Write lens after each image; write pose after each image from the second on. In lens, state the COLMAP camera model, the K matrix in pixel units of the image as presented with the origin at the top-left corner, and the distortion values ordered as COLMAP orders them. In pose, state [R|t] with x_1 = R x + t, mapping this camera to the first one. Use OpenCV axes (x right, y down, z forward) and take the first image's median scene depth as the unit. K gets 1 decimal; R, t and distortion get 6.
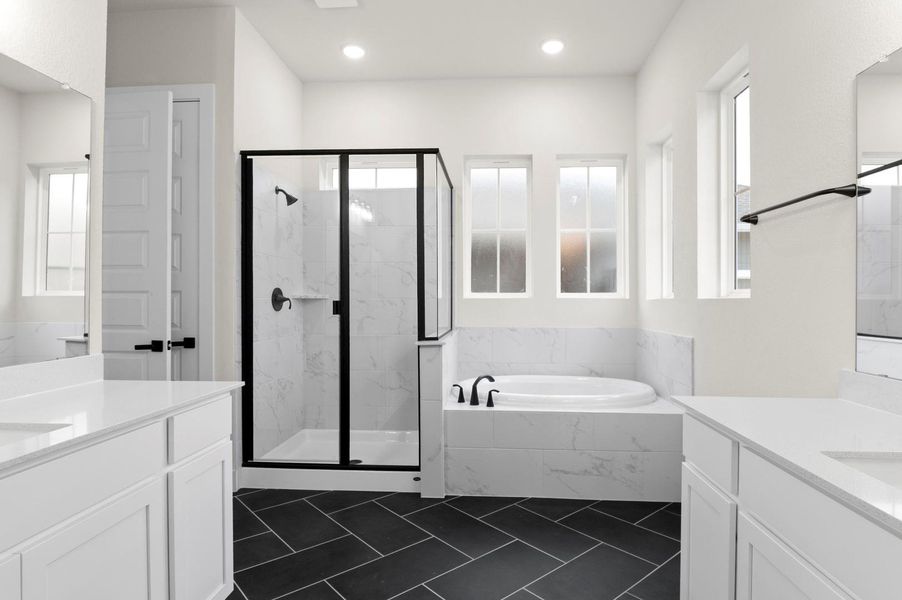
lens RADIAL K [[483.0, 0, 451.7], [0, 483.0, 299.7], [0, 0, 1]] dist [0.014290, -0.029748]
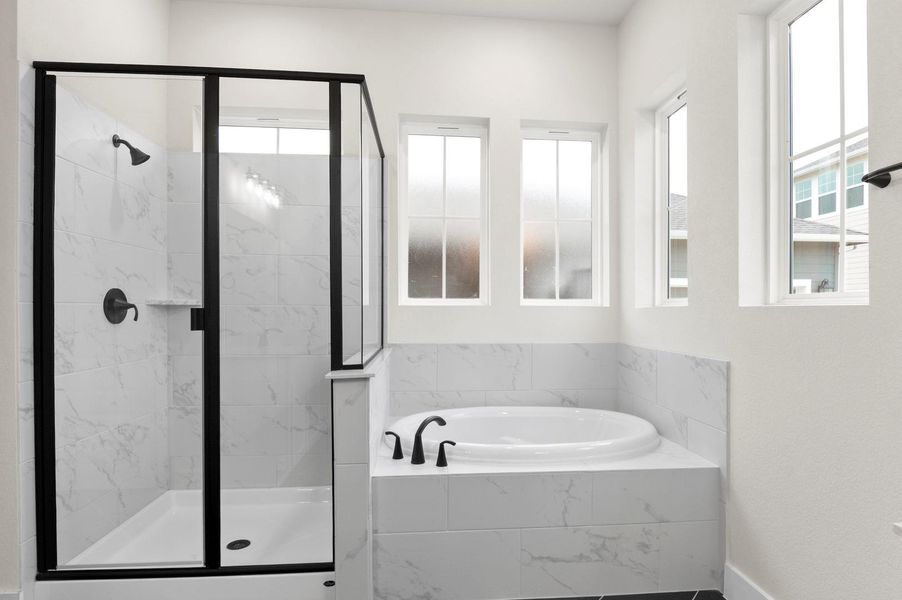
lens RADIAL K [[483.0, 0, 466.1], [0, 483.0, 310.7], [0, 0, 1]] dist [0.014290, -0.029748]
pose [[0.984289, 0.001594, 0.176559, -0.005738], [-0.002706, 0.999978, 0.006055, 0.000569], [-0.176545, -0.006438, 0.984272, 0.293439]]
